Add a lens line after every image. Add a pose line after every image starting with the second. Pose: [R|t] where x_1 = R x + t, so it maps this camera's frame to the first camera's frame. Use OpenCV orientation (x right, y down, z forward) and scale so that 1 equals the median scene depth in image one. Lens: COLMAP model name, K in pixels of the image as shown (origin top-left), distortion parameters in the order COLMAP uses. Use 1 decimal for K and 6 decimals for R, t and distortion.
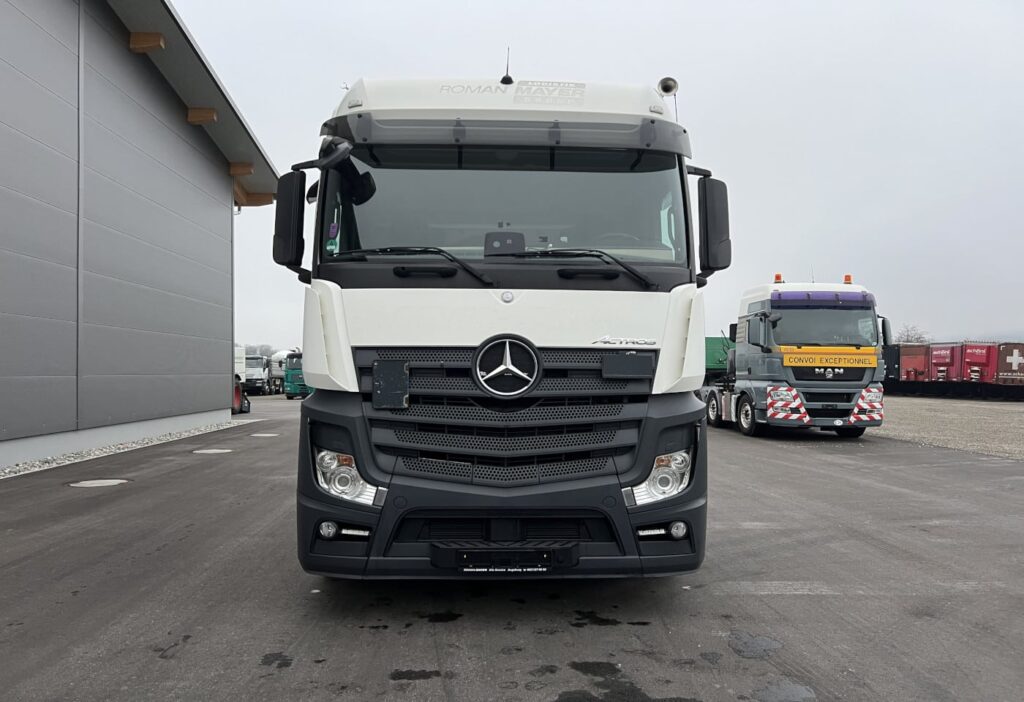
lens RADIAL K [[769.7, 0, 514.4], [0, 769.7, 345.8], [0, 0, 1]] dist [0.054900, -0.046214]
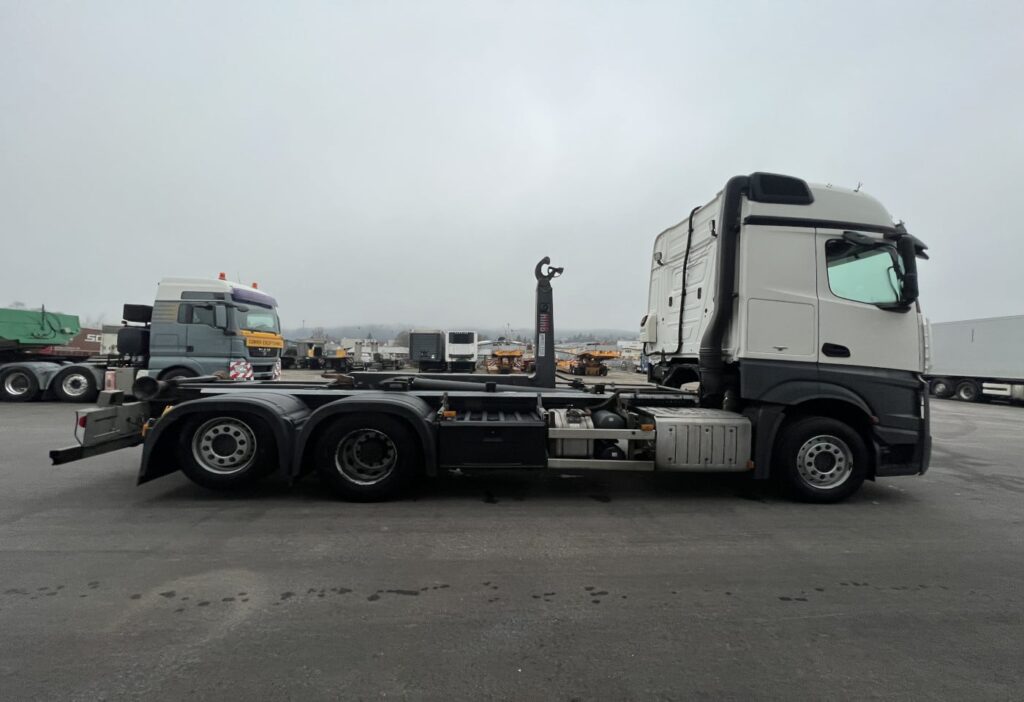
lens RADIAL K [[410.9, 0, 507.7], [0, 410.9, 351.3], [0, 0, 1]] dist [-0.000106, -0.000449]
pose [[-0.006212, 0.004330, 0.999971, -1.248430], [-0.051045, 0.998686, -0.004641, 0.055535], [-0.998677, -0.051073, -0.005982, 2.002534]]
